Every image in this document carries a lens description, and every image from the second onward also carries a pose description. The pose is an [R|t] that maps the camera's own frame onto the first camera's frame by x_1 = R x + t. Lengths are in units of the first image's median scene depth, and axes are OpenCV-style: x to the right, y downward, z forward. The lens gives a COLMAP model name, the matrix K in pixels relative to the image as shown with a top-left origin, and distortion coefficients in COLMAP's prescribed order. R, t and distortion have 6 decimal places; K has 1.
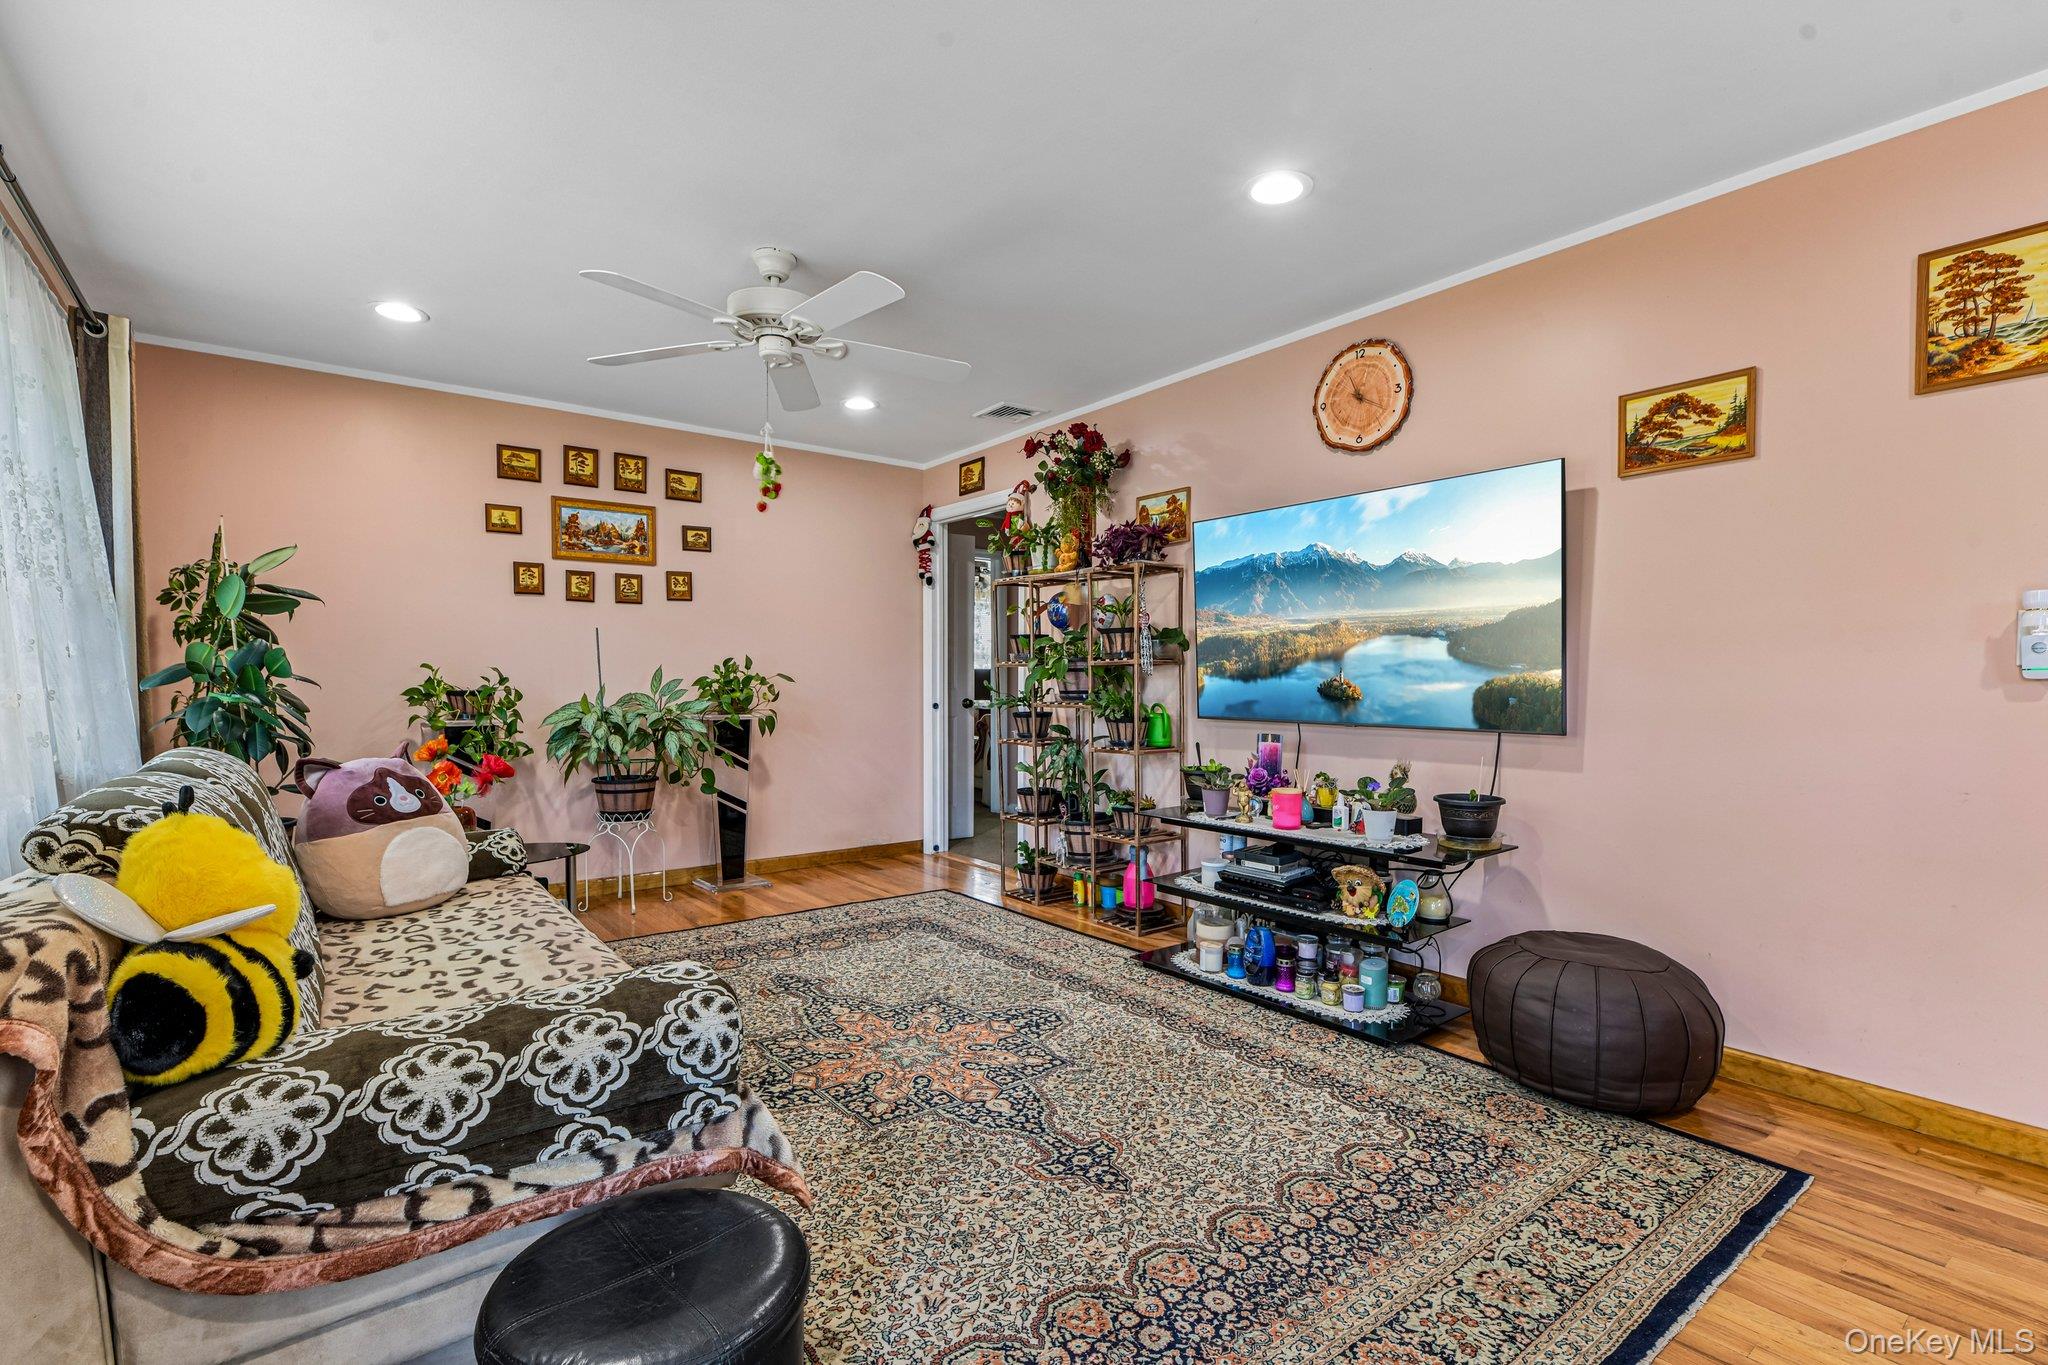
lens RADIAL K [[935.2, 0, 1020.0], [0, 935.2, 690.0], [0, 0, 1]] dist [0.003203, -0.000615]
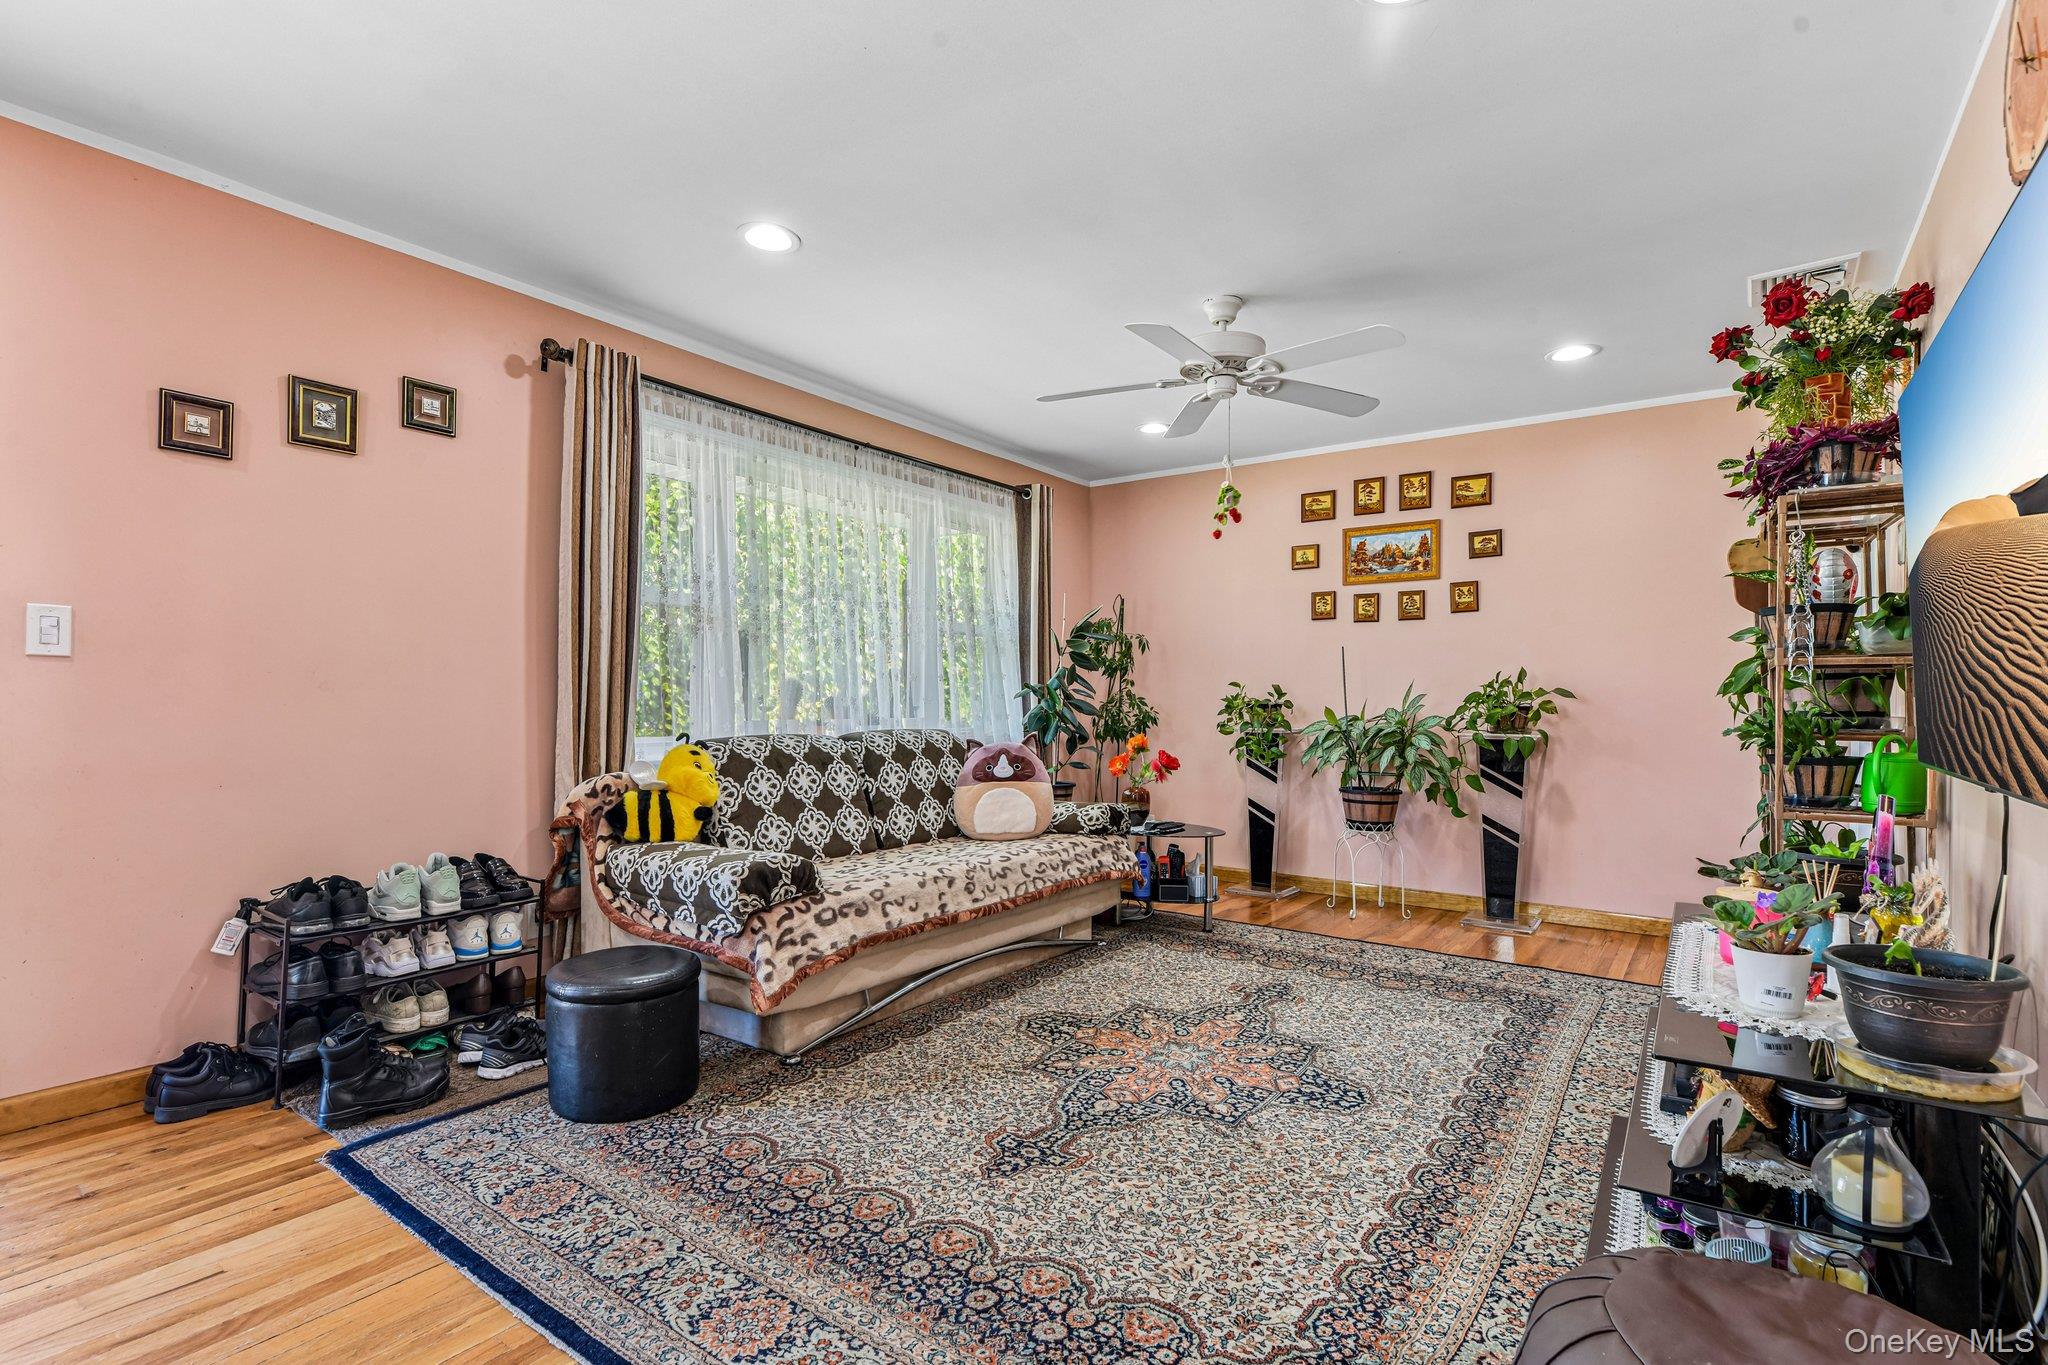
lens RADIAL K [[988.0, 0, 1019.0], [0, 988.0, 682.4], [0, 0, 1]] dist [0.010841, 0.000138]
pose [[0.283941, -0.013931, -0.958741, 0.514500], [-0.015048, 0.999707, -0.018983, 0.001892], [0.958724, 0.019817, 0.283648, 0.306771]]
